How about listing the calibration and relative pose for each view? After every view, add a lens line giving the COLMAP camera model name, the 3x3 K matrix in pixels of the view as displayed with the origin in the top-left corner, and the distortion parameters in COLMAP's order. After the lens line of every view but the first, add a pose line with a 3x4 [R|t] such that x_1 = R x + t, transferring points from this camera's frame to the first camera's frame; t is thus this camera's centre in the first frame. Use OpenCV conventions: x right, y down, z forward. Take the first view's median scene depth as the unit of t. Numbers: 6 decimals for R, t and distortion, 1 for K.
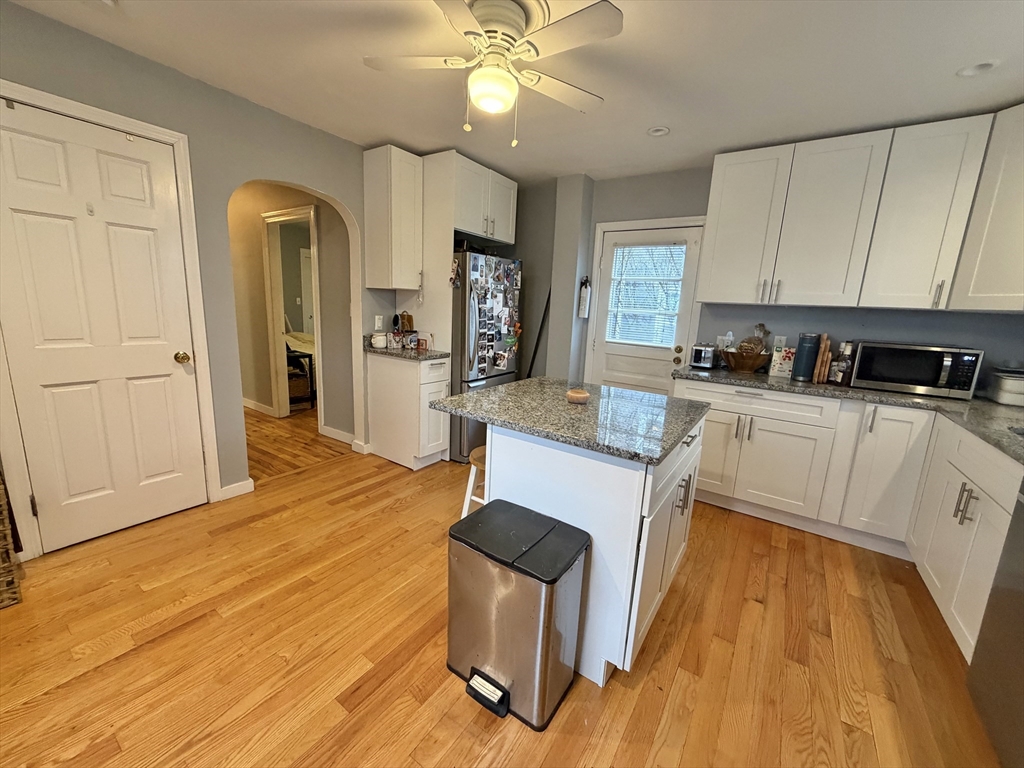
lens RADIAL K [[406.5, 0, 508.7], [0, 406.5, 384.0], [0, 0, 1]] dist [-0.001335, -0.000205]
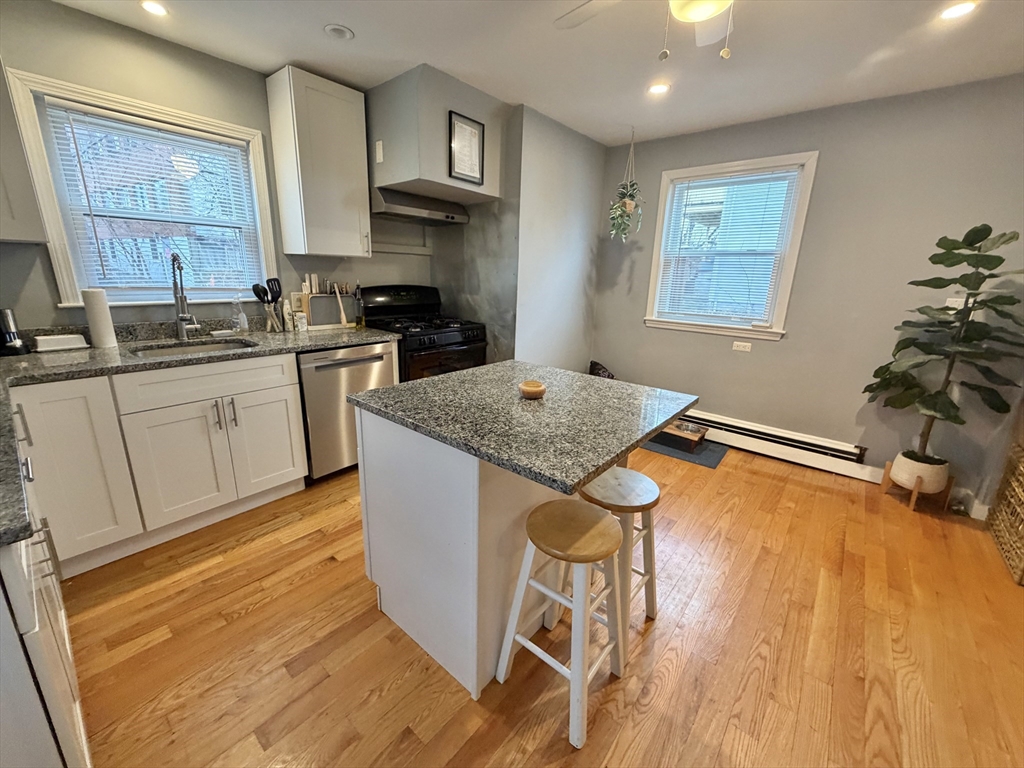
lens RADIAL K [[406.5, 0, 508.7], [0, 406.5, 384.0], [0, 0, 1]] dist [-0.001335, -0.000205]
pose [[-0.992297, -0.100827, 0.071974, 0.105127], [-0.058246, 0.892505, 0.447261, -0.229463], [-0.109333, 0.439623, -0.891503, 1.154062]]
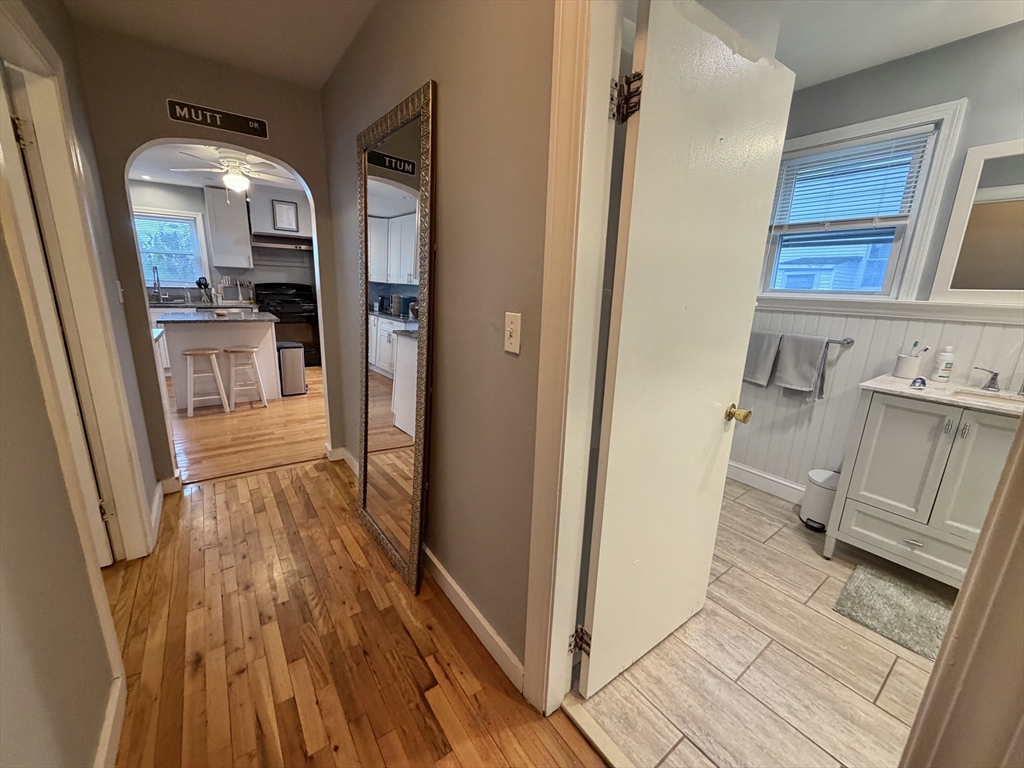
lens RADIAL K [[406.5, 0, 508.7], [0, 406.5, 384.0], [0, 0, 1]] dist [-0.001335, -0.000205]
pose [[-0.936692, -0.158582, 0.312185, -1.399994], [-0.013549, 0.907312, 0.420239, -0.387836], [-0.349892, 0.389405, -0.852021, 1.679489]]
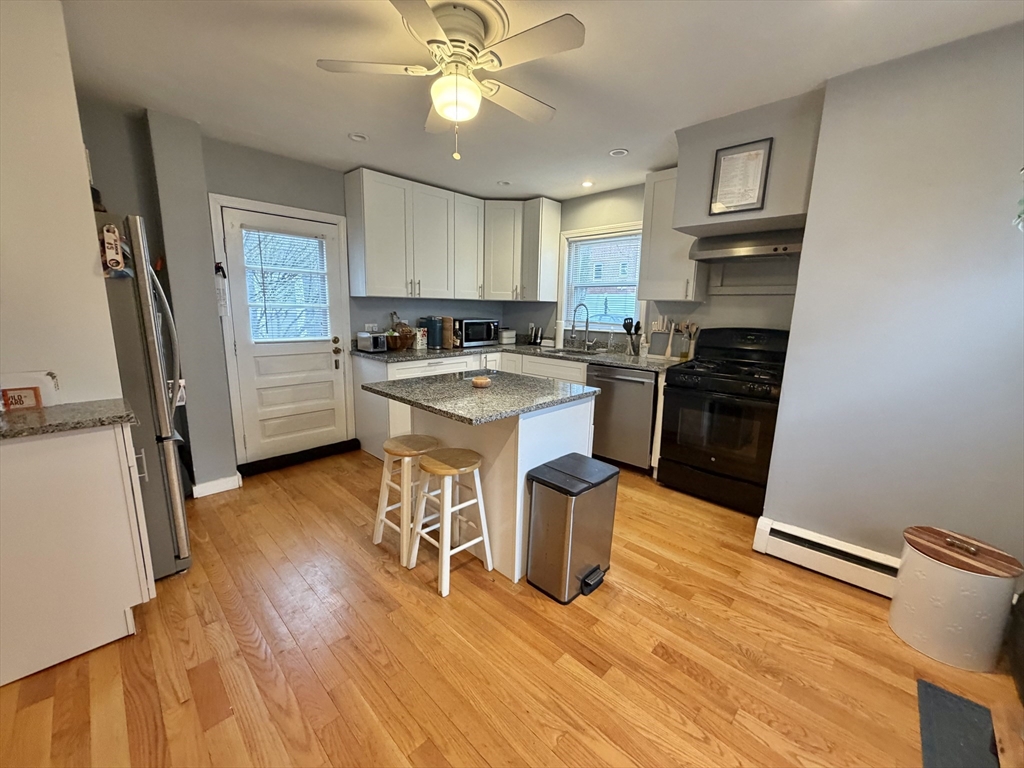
lens RADIAL K [[406.5, 0, 508.7], [0, 406.5, 384.0], [0, 0, 1]] dist [-0.001335, -0.000205]
pose [[0.165477, -0.228575, 0.959360, -0.660975], [0.177051, 0.963851, 0.199106, -0.128726], [-0.970191, 0.136908, 0.199965, 0.448224]]
